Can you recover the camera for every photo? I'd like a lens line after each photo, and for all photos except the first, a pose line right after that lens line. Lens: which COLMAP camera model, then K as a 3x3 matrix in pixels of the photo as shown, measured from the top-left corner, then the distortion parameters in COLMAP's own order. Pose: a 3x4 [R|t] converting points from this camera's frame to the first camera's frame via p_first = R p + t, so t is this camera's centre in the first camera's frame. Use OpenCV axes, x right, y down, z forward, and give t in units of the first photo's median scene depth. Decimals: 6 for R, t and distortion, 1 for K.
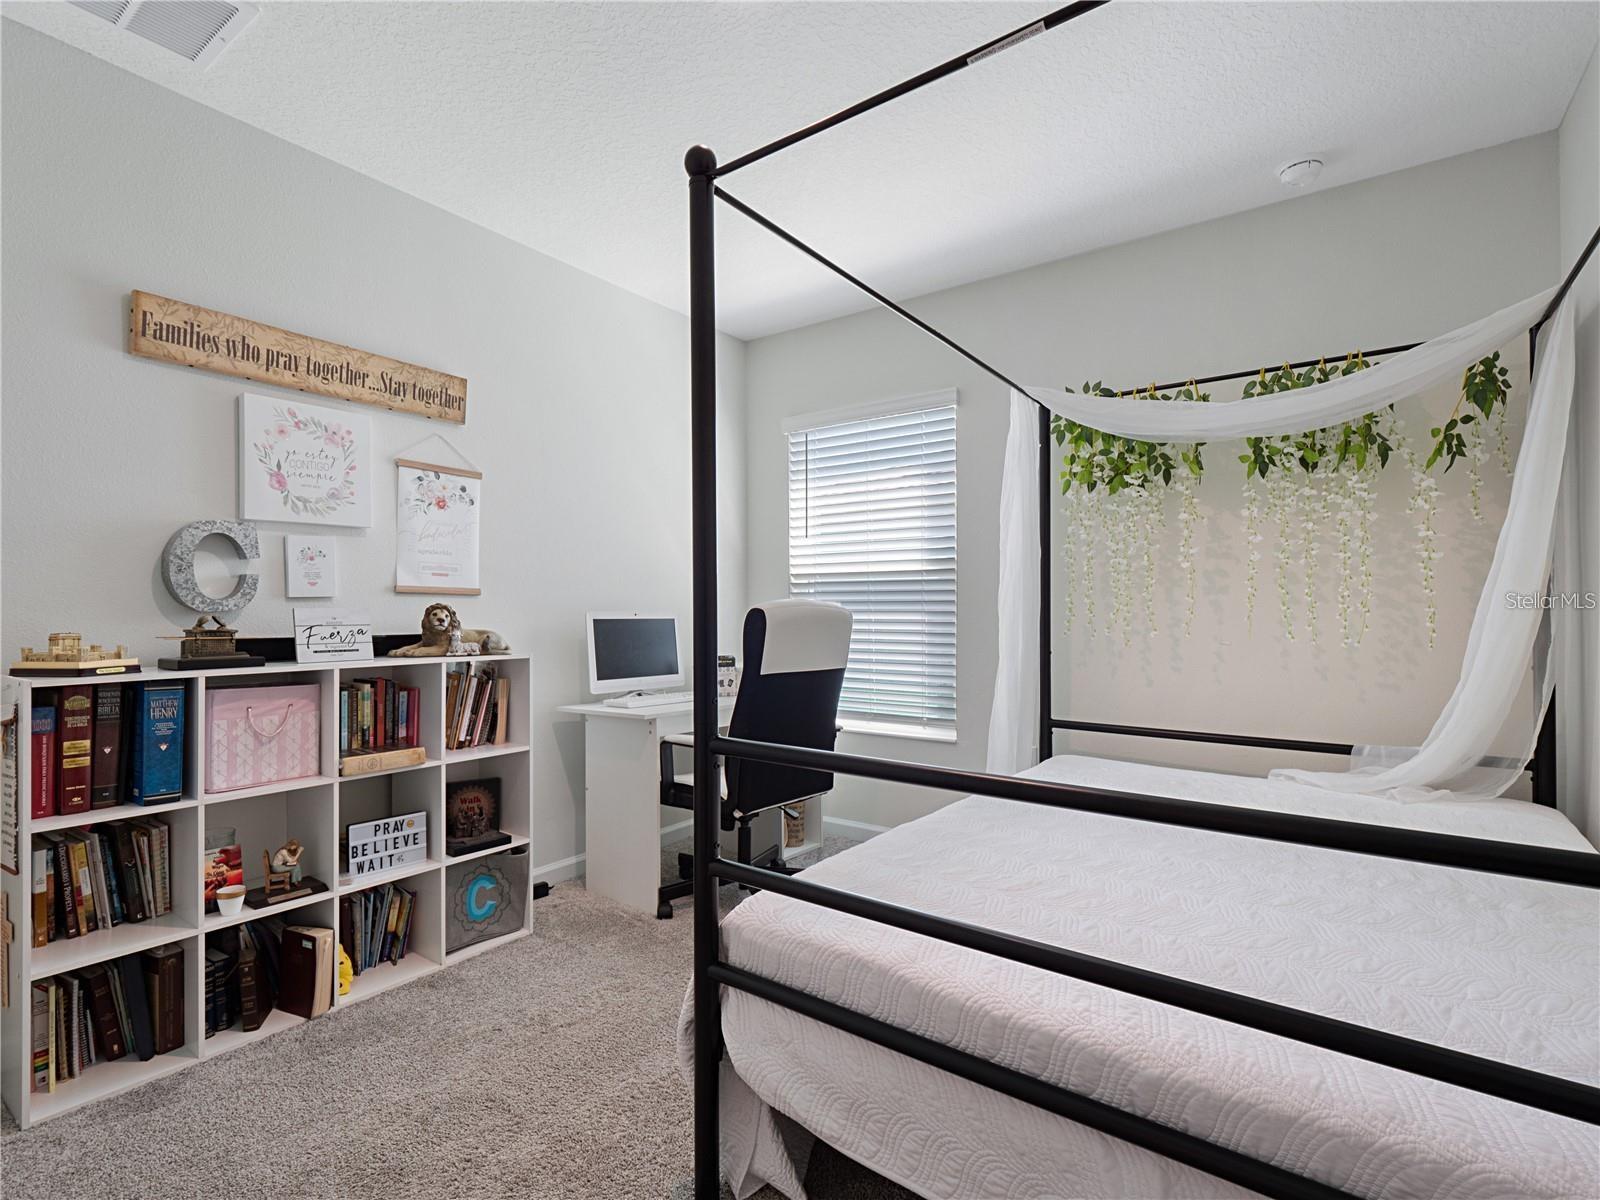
lens RADIAL K [[790.6, 0, 803.3], [0, 790.6, 607.5], [0, 0, 1]] dist [0.004173, -0.005915]
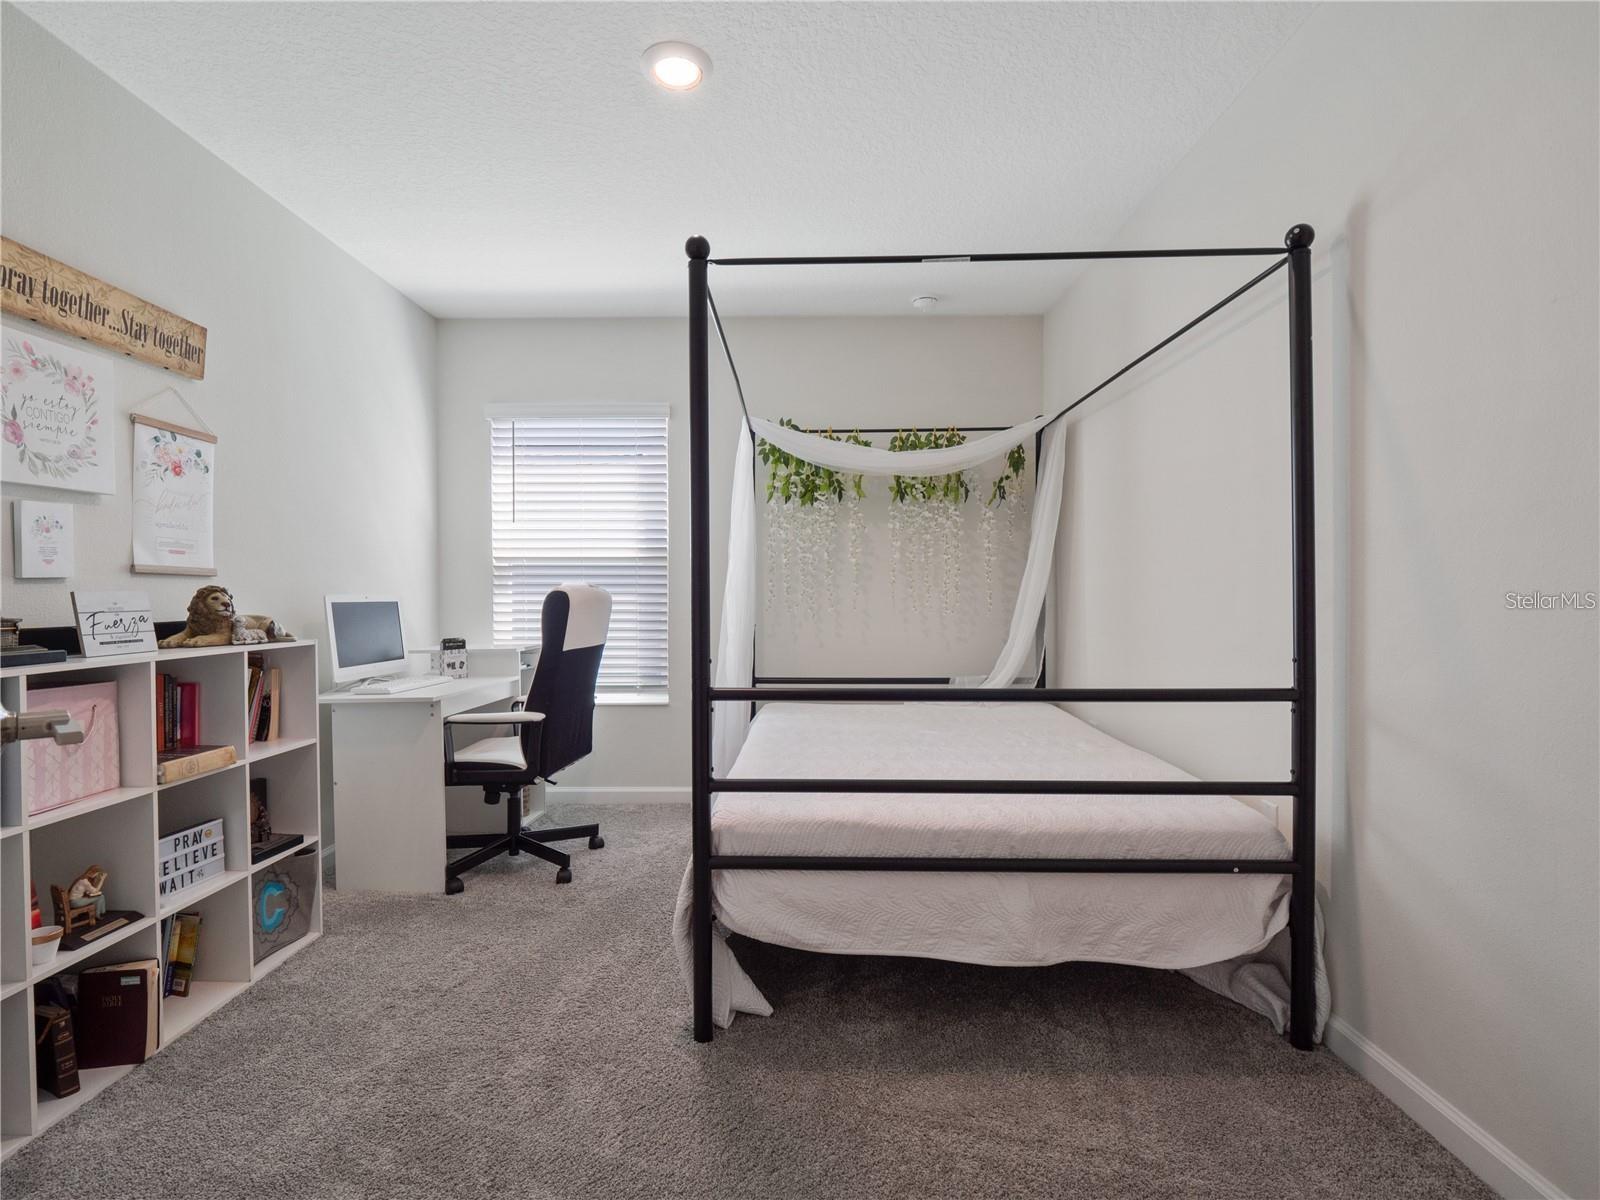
lens RADIAL K [[790.6, 0, 795.7], [0, 790.6, 597.6], [0, 0, 1]] dist [0.004173, -0.005915]
pose [[0.817356, -0.005511, 0.576107, -0.448454], [-0.000854, 0.999942, 0.010777, -0.002054], [-0.576133, -0.009300, 0.817303, -0.100715]]
